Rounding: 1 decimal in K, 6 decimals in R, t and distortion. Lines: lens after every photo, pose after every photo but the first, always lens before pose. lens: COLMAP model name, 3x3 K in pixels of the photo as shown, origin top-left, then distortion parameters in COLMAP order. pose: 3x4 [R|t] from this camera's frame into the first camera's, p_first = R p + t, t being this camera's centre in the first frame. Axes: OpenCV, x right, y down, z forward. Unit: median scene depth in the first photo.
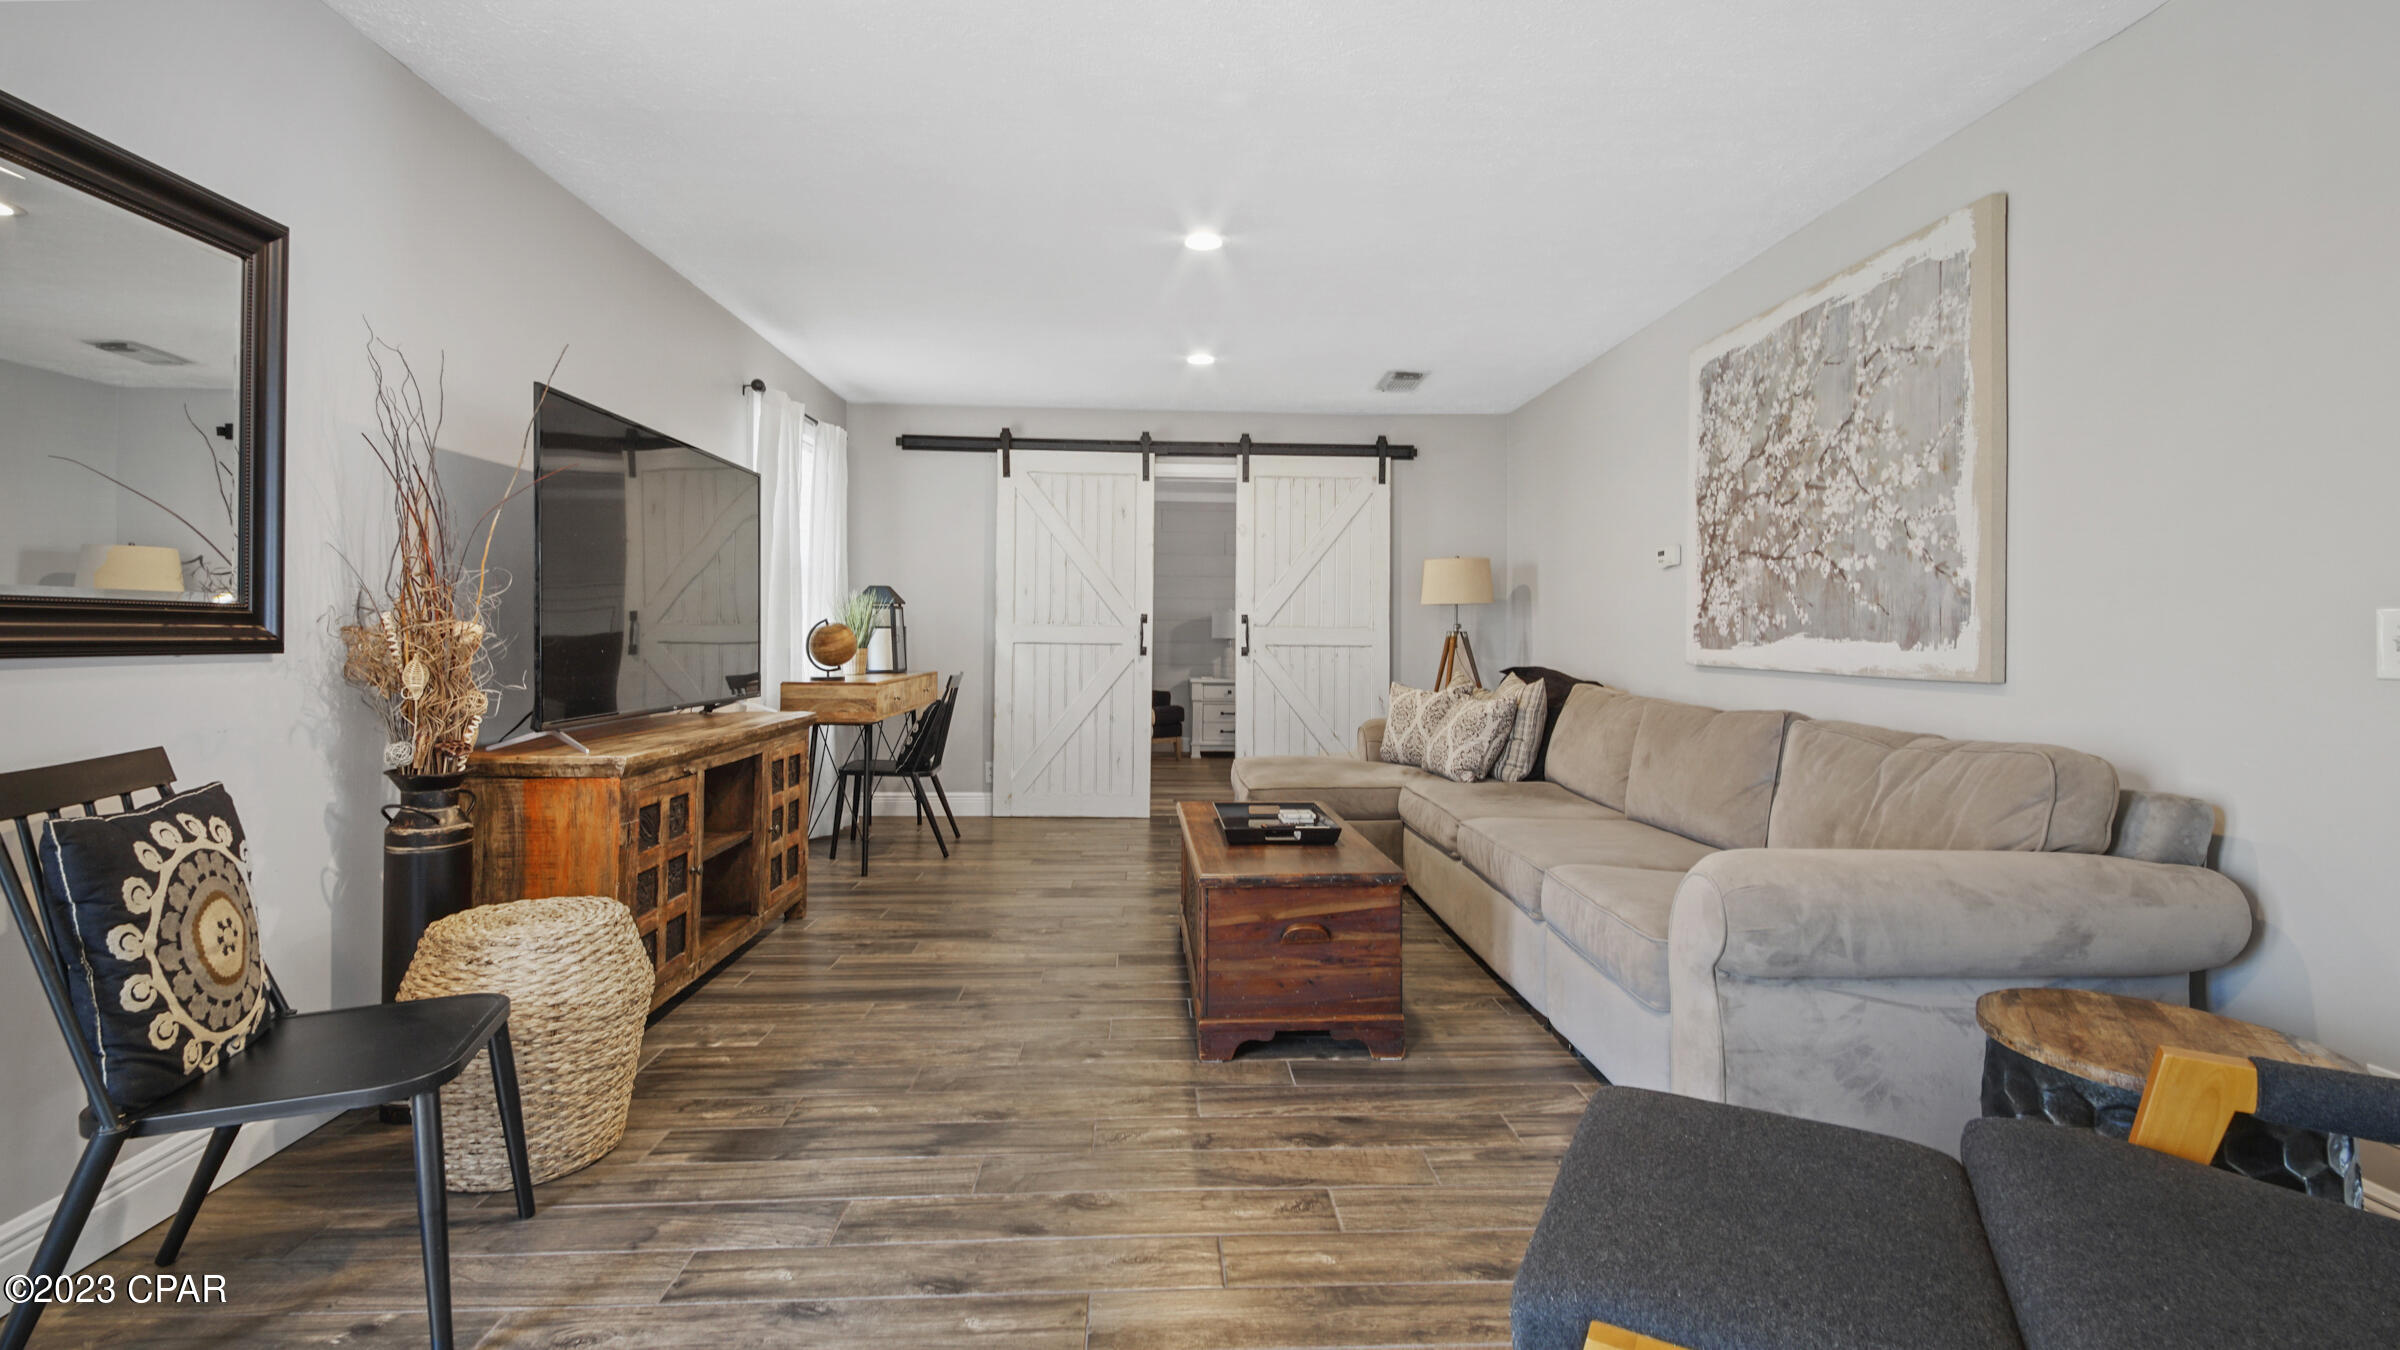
lens RADIAL K [[1067.2, 0, 1205.8], [0, 1067.2, 638.0], [0, 0, 1]] dist [0.034587, -0.022197]
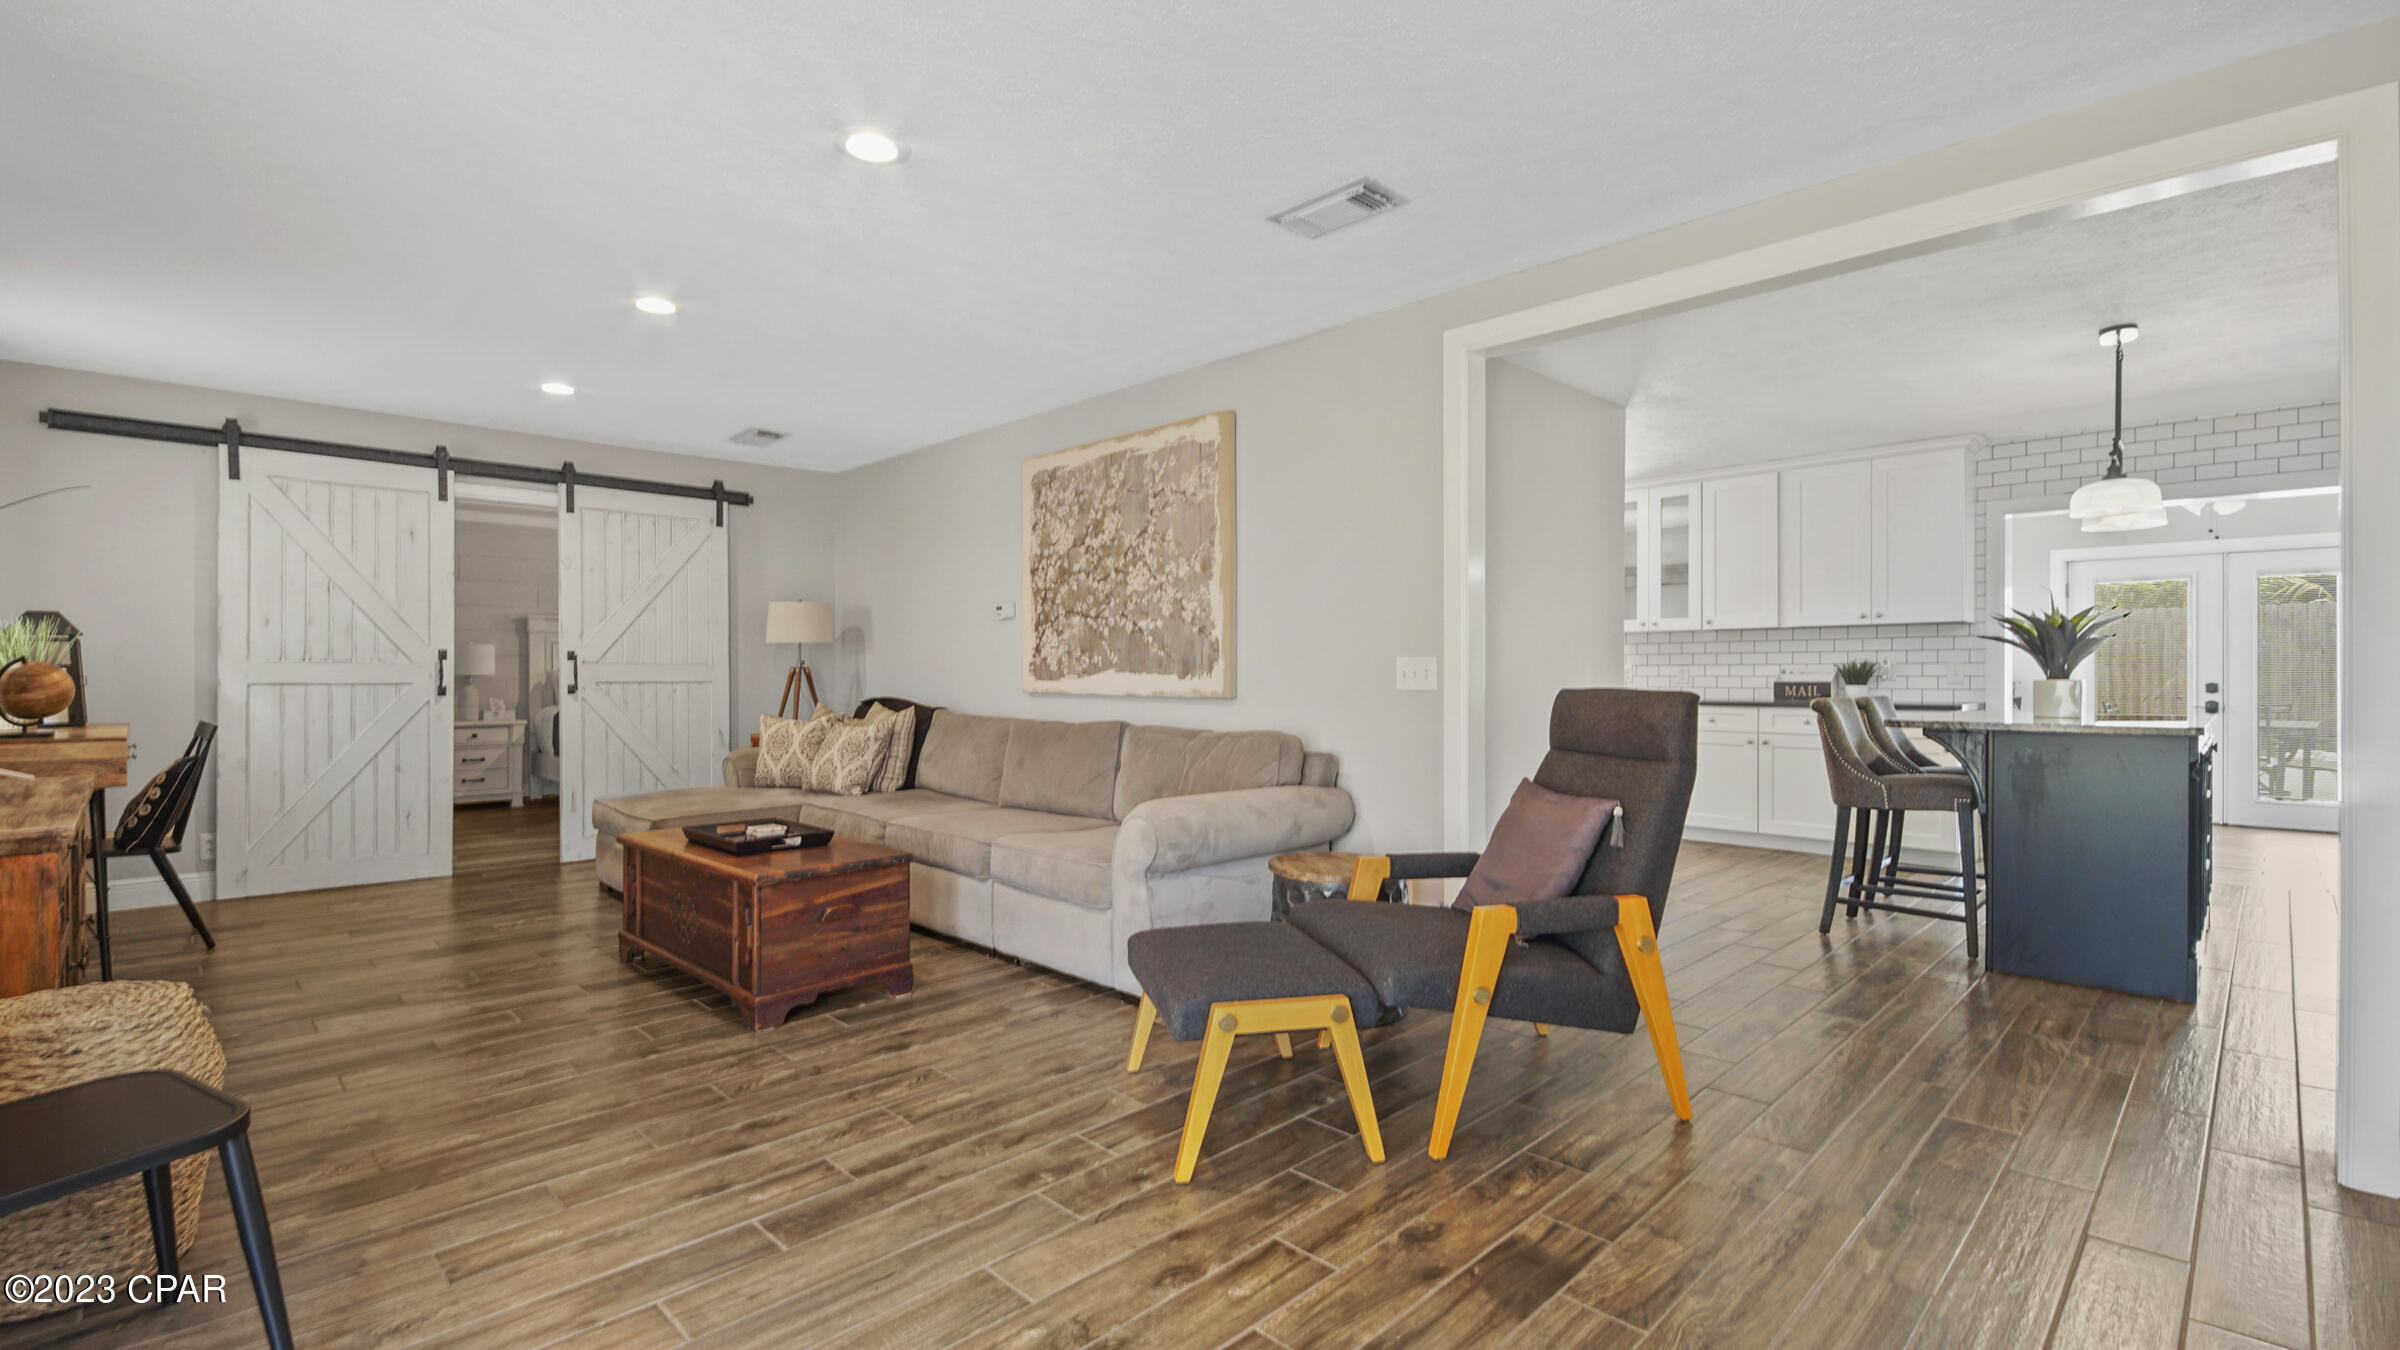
lens RADIAL K [[1078.6, 0, 1192.0], [0, 1078.6, 682.4], [0, 0, 1]] dist [0.035534, -0.022473]
pose [[0.742622, -0.015145, 0.669540, -0.367881], [0.007194, 0.999867, 0.014638, -0.007182], [-0.669673, -0.006054, 0.742632, -0.181668]]
